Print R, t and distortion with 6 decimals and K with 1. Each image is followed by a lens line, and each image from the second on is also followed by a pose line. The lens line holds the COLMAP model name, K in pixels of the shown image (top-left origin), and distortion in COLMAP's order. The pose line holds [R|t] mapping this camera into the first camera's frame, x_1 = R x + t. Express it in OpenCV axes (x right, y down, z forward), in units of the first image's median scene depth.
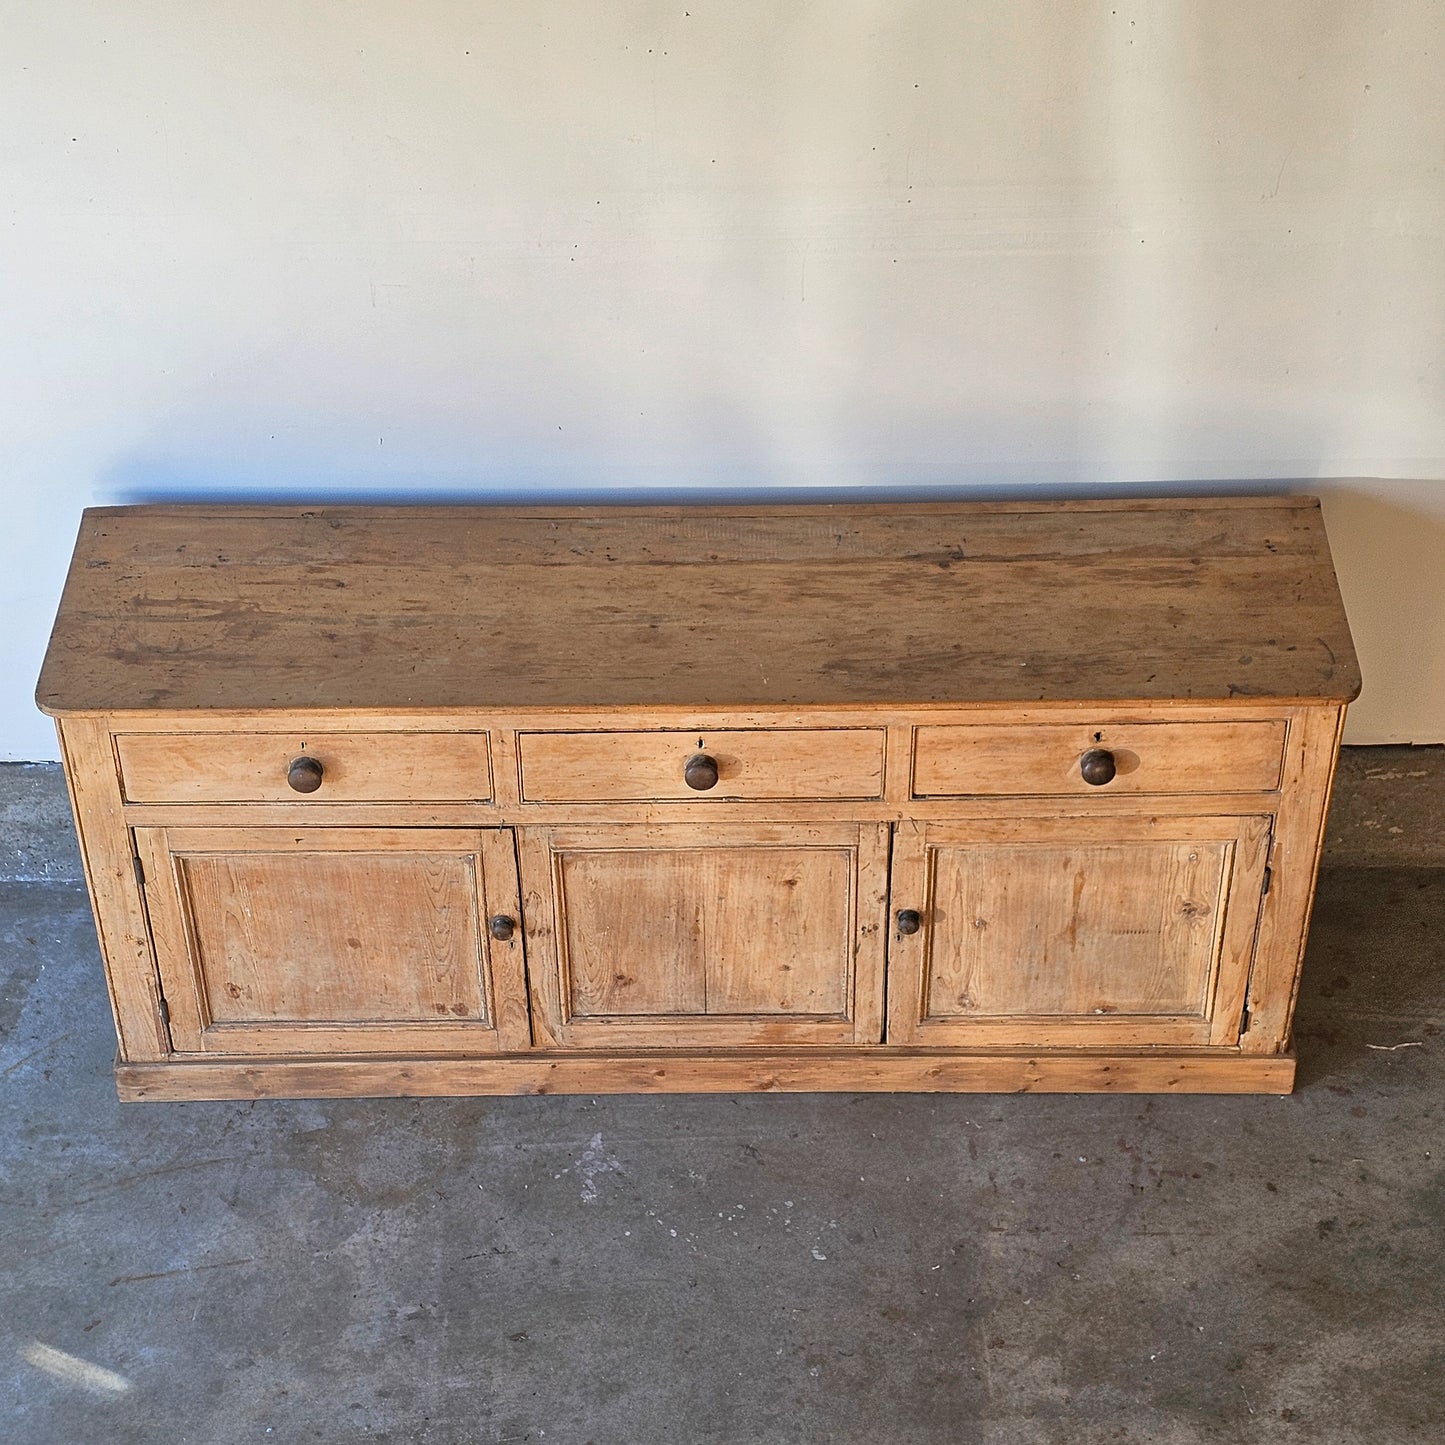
lens RADIAL K [[2921.0, 0, 722.5], [0, 2921.0, 722.5], [0, 0, 1]] dist [0.415514, -2.768413]
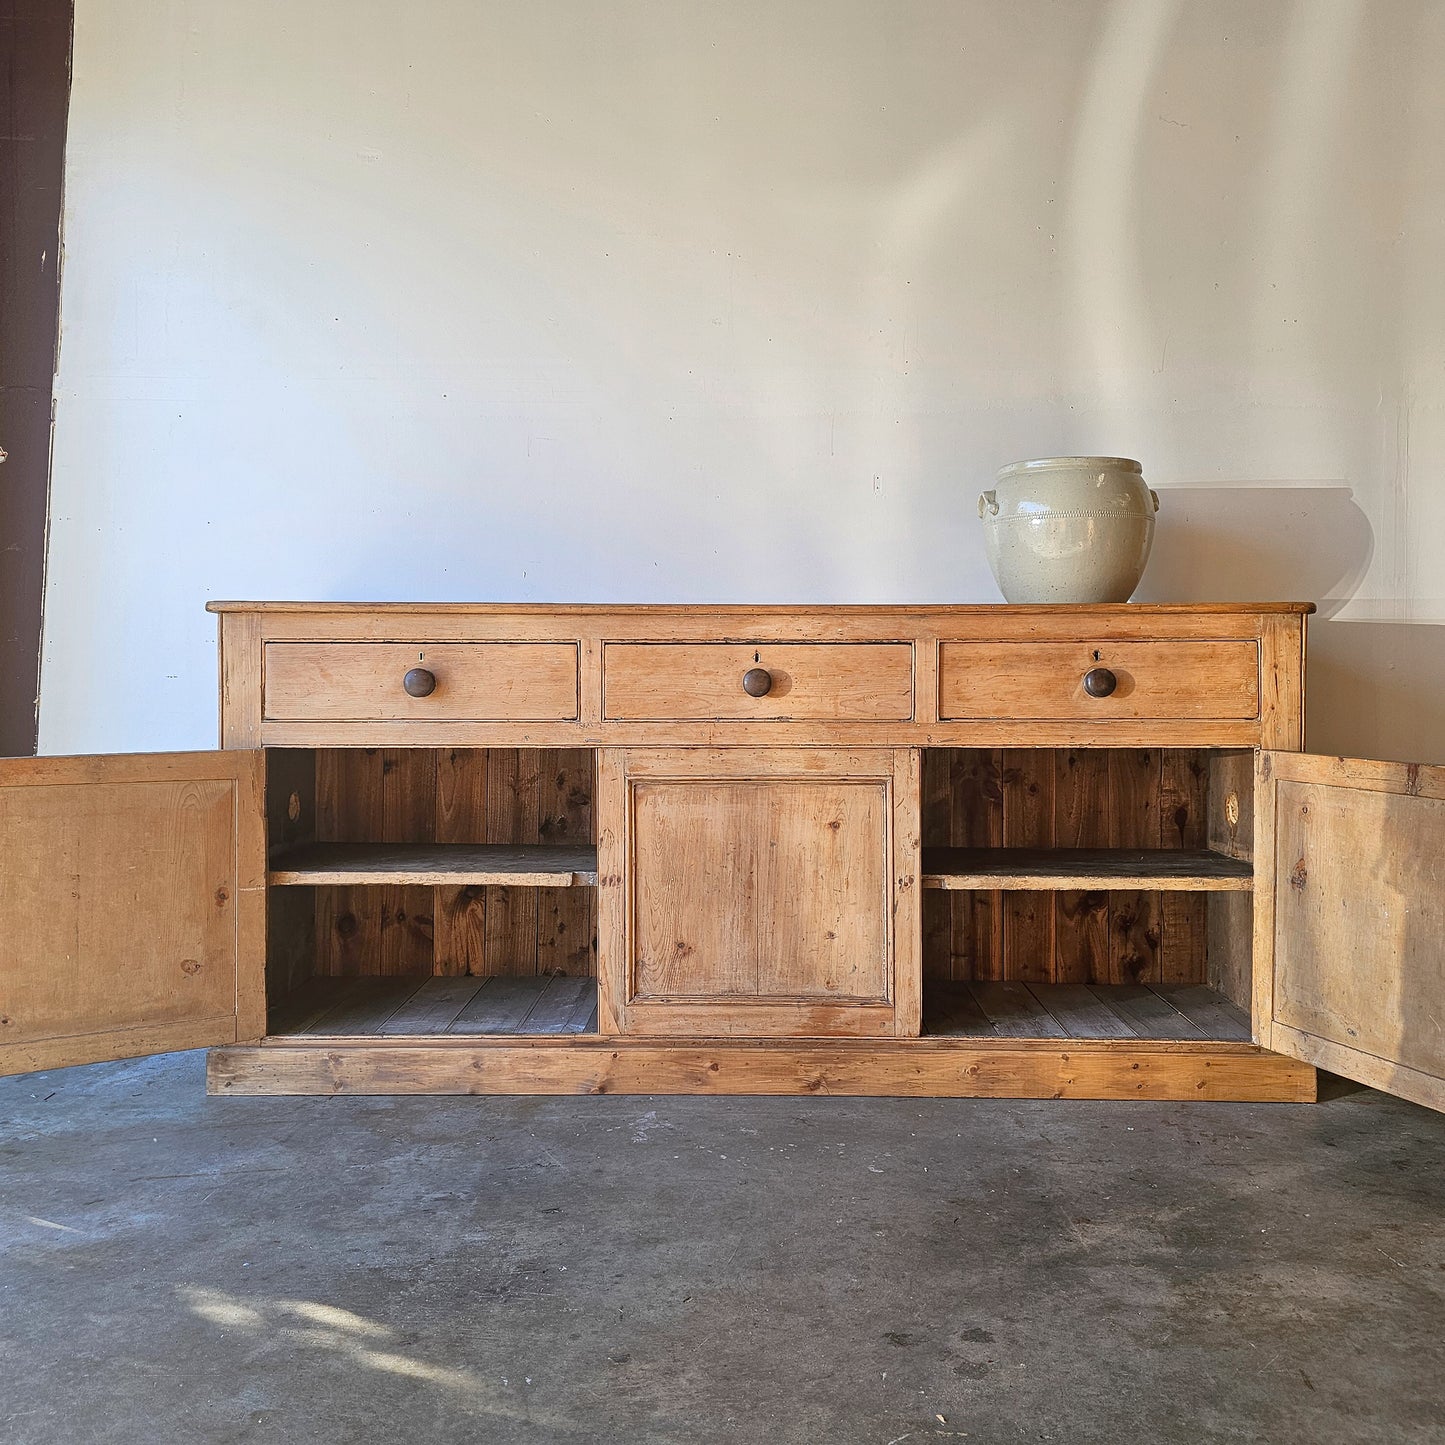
lens RADIAL K [[1303.9, 0, 732.5], [0, 1303.9, 698.9], [0, 0, 1]] dist [0.142947, -0.256839]
pose [[0.999717, 0.008250, -0.022302, -0.005153], [-0.020625, 0.767602, -0.640595, 0.333196], [0.011835, 0.640873, 0.767555, 0.564975]]
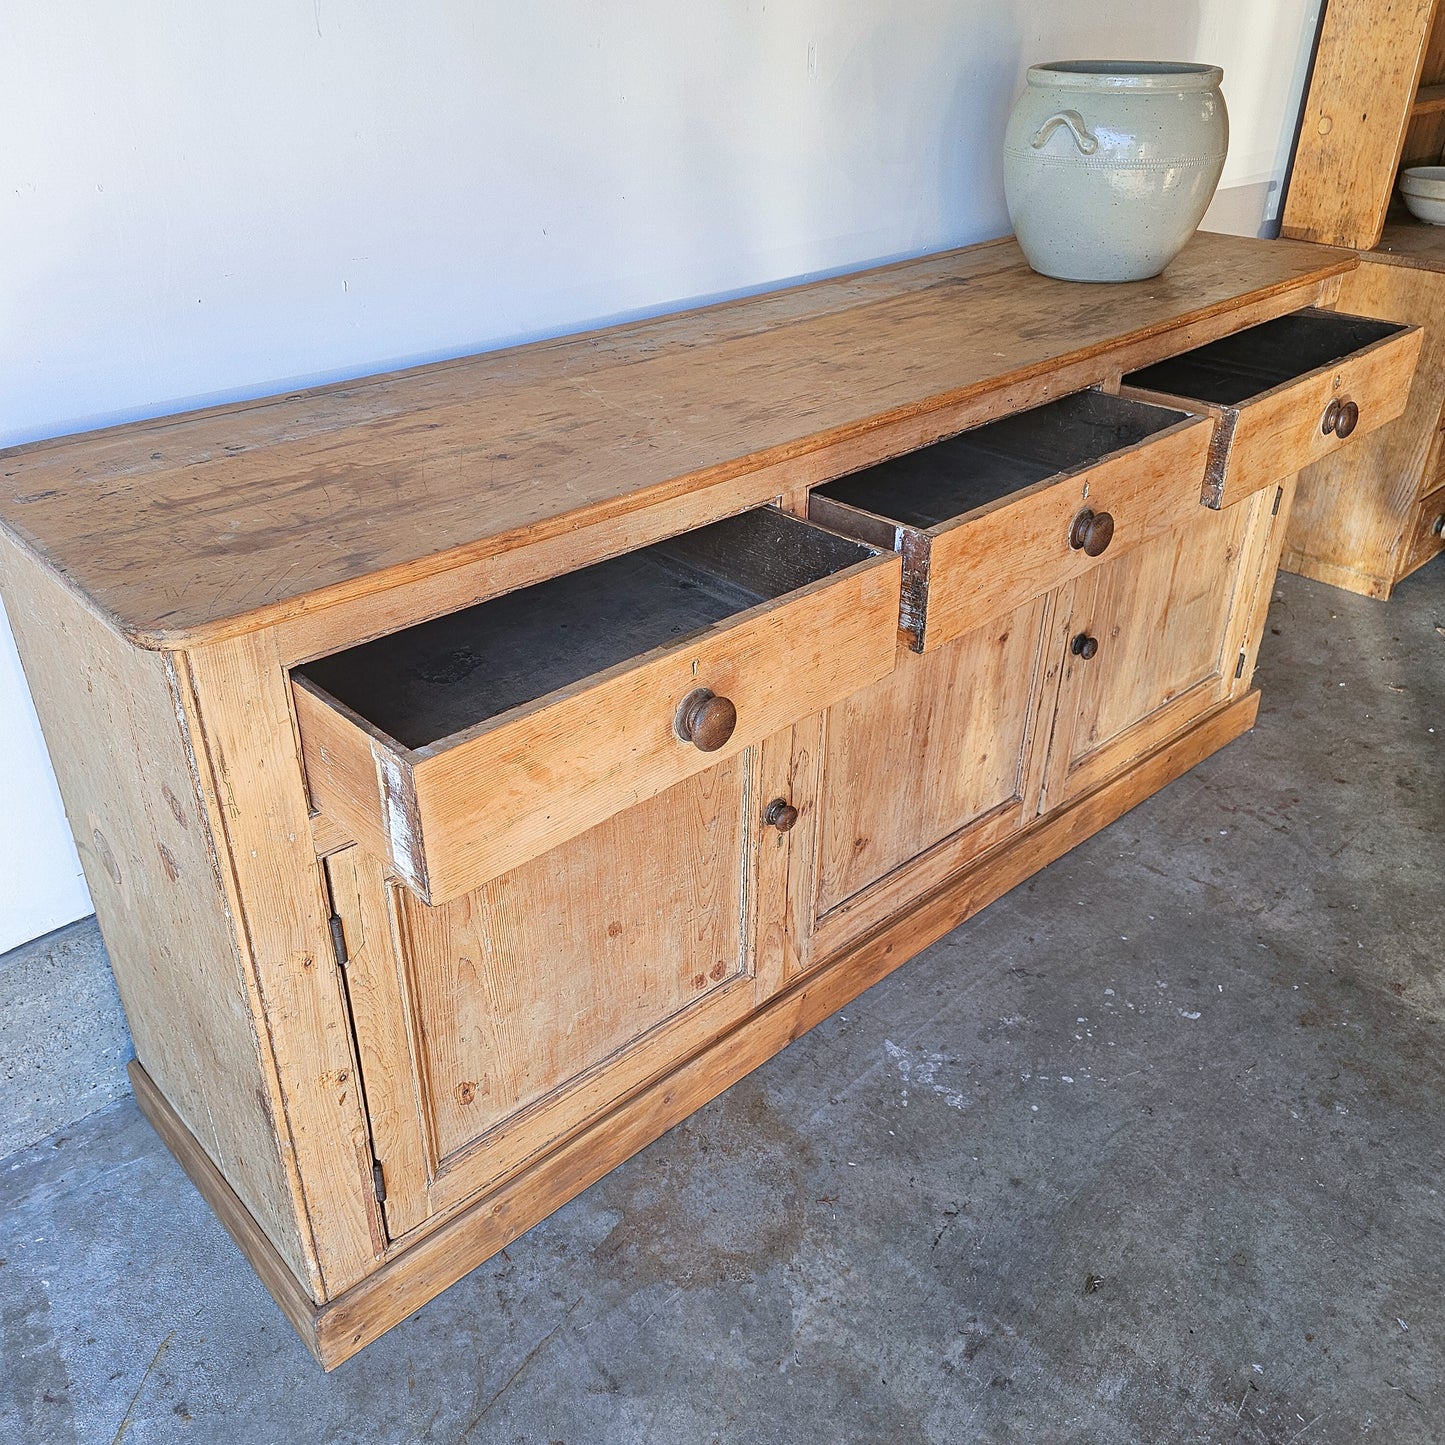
lens RADIAL K [[1304.4, 0, 720.4], [0, 1304.4, 705.2], [0, 0, 1]] dist [0.129140, -0.213769]
pose [[0.738543, -0.333212, 0.586109, -0.270238], [0.440642, 0.896526, -0.045554, 0.051910], [-0.510283, 0.291908, 0.808950, 0.711574]]
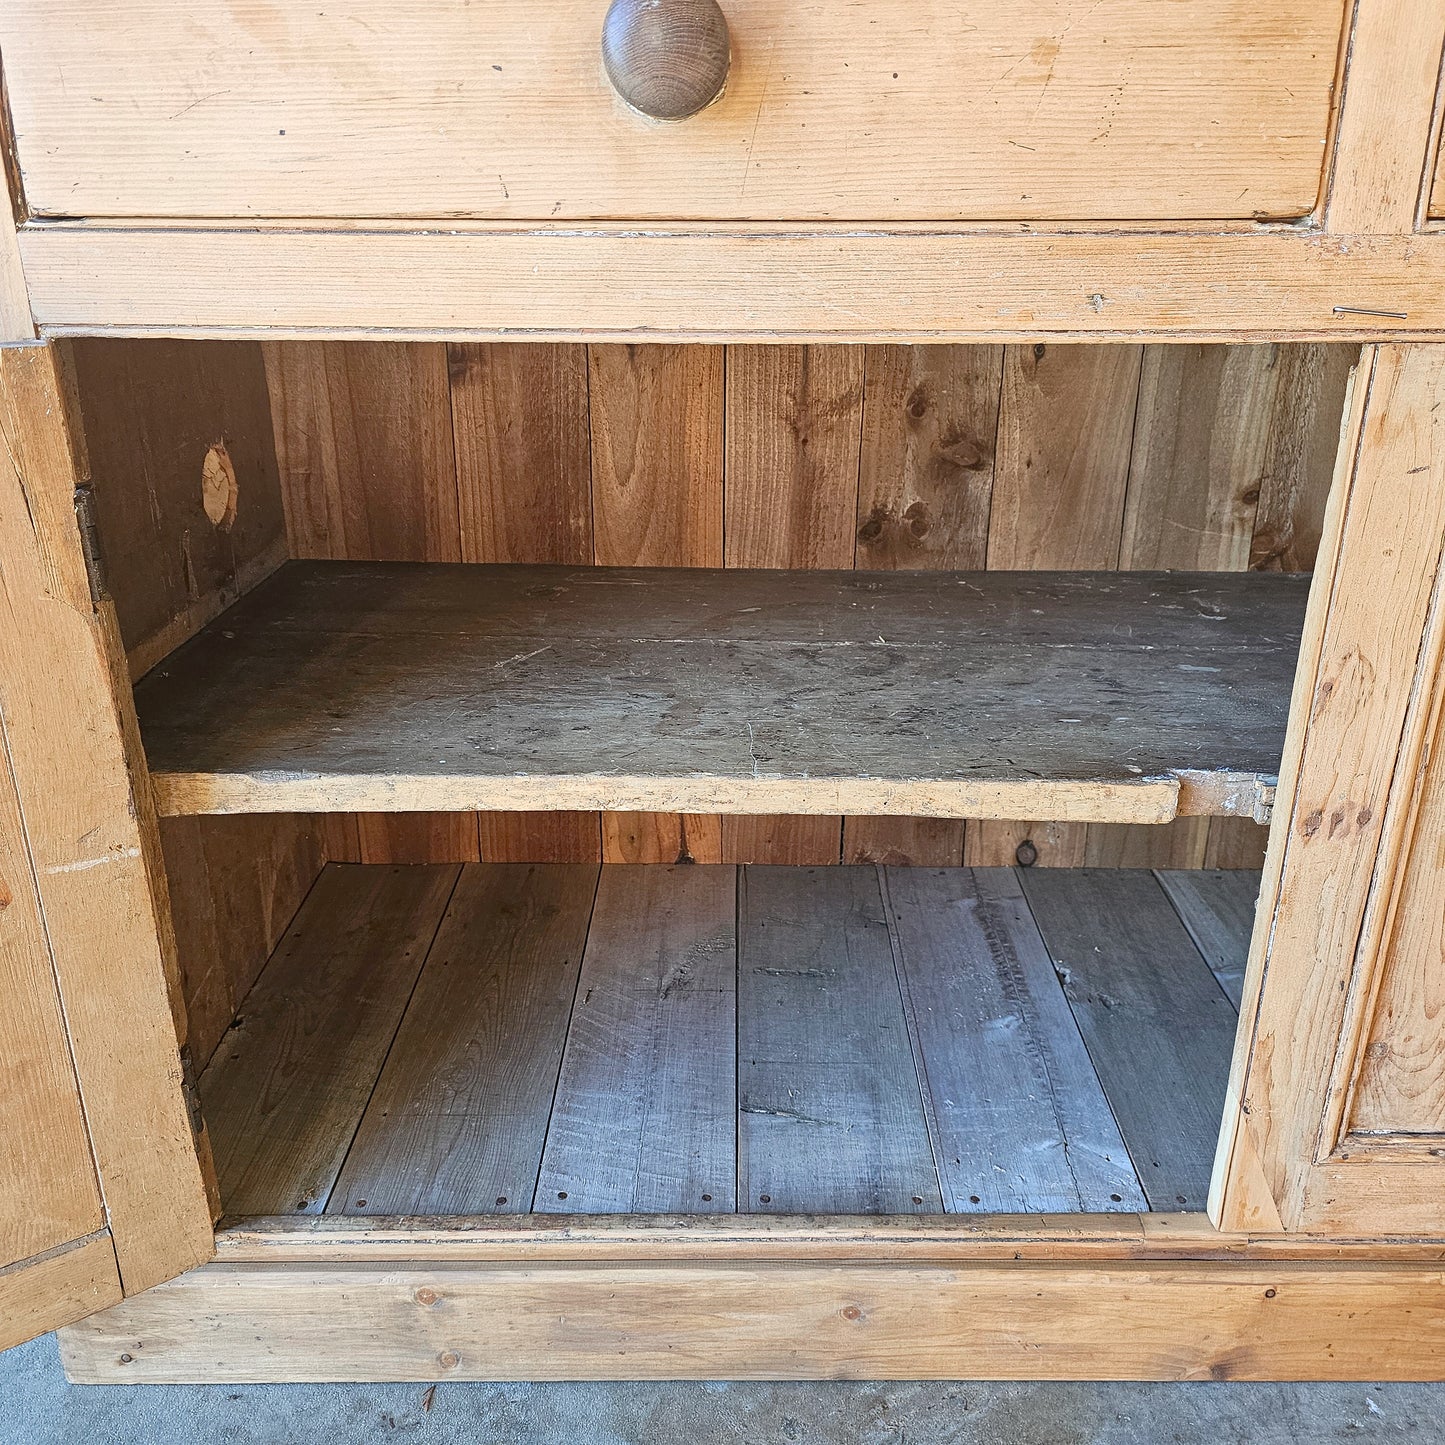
lens RADIAL K [[1308.0, 0, 739.3], [0, 1308.0, 703.9], [0, 0, 1]] dist [0.107422, -0.151840]
pose [[0.999950, 0.009907, 0.001177, -0.126257], [-0.008932, 0.941541, -0.336781, 0.107716], [-0.004444, 0.336754, 0.941582, 0.848030]]
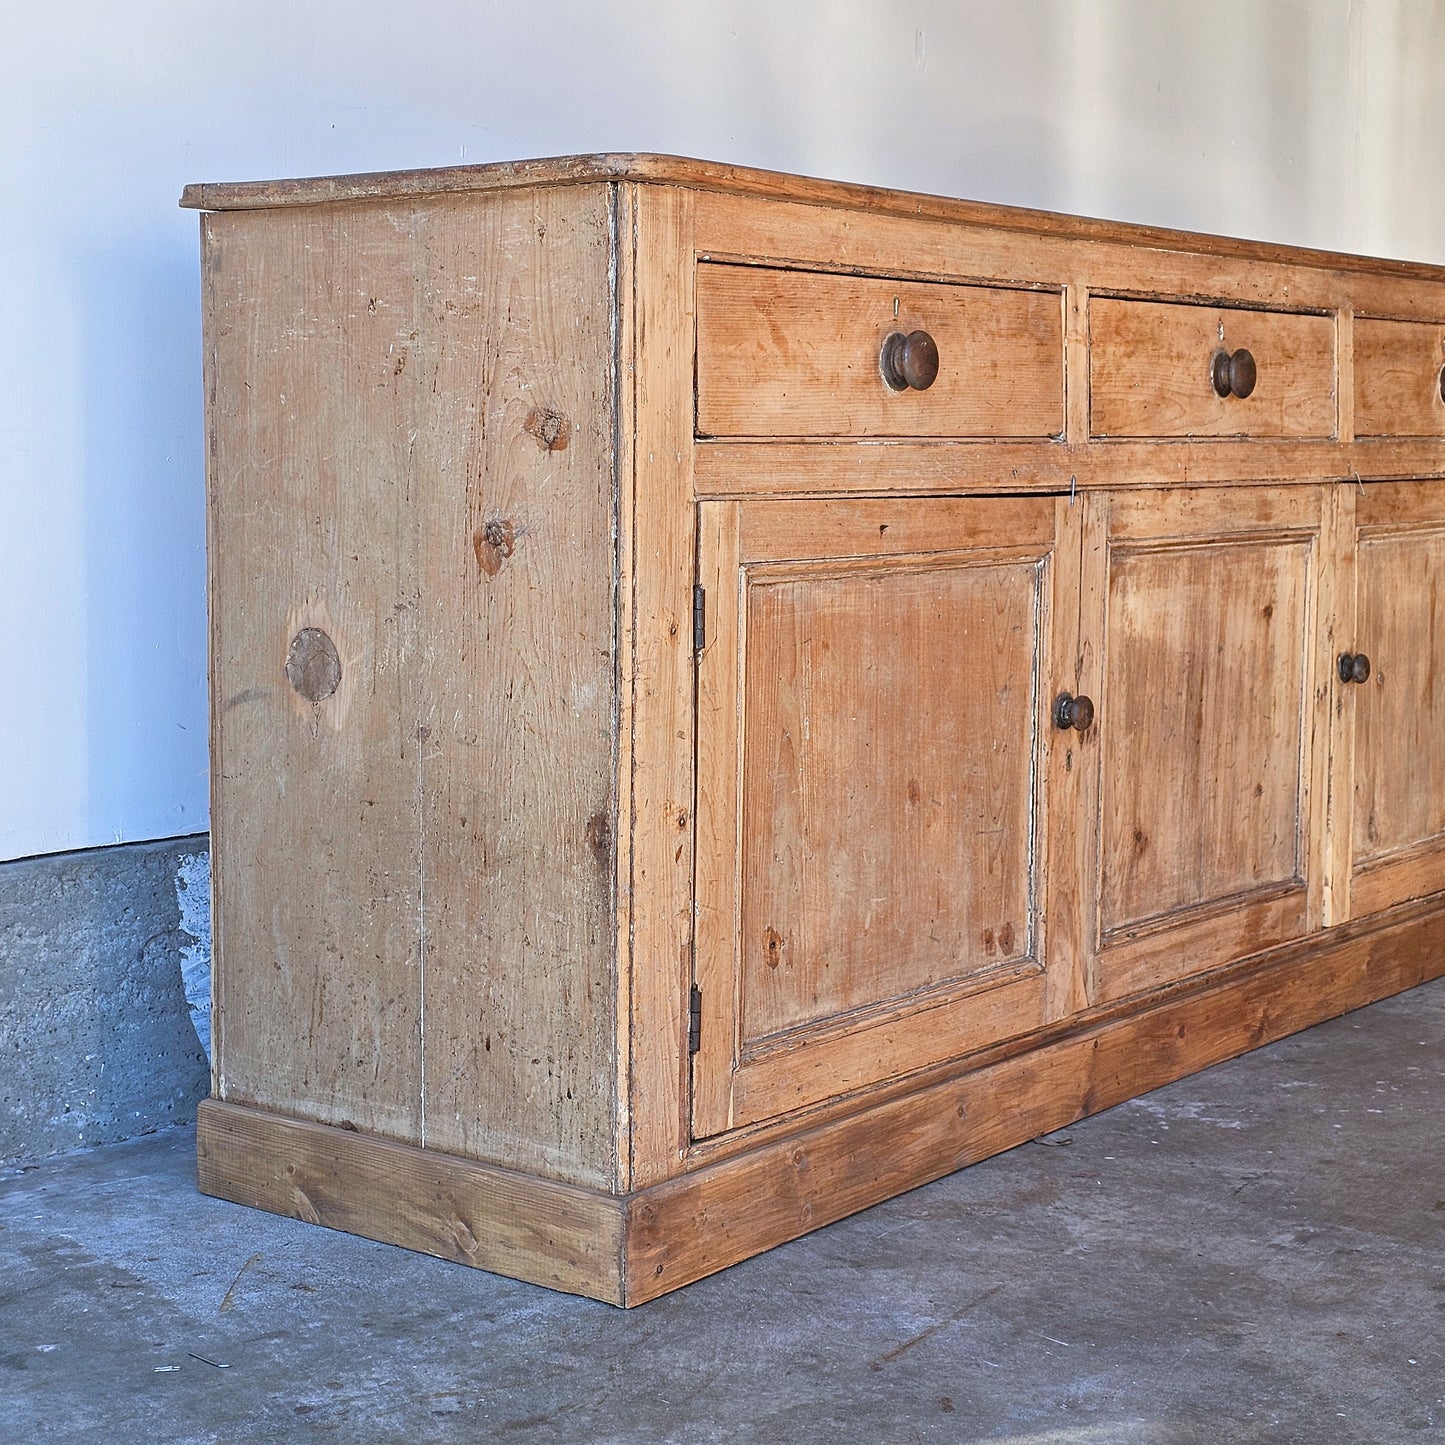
lens RADIAL K [[2518.5, 0, 722.6], [0, 2518.5, 656.8], [0, 0, 1]] dist [0.180354, -0.118871]
pose [[0.618425, -0.057107, 0.783766, -0.516793], [0.514756, 0.783037, -0.349111, 0.201708], [-0.593781, 0.619348, 0.513646, 0.753797]]
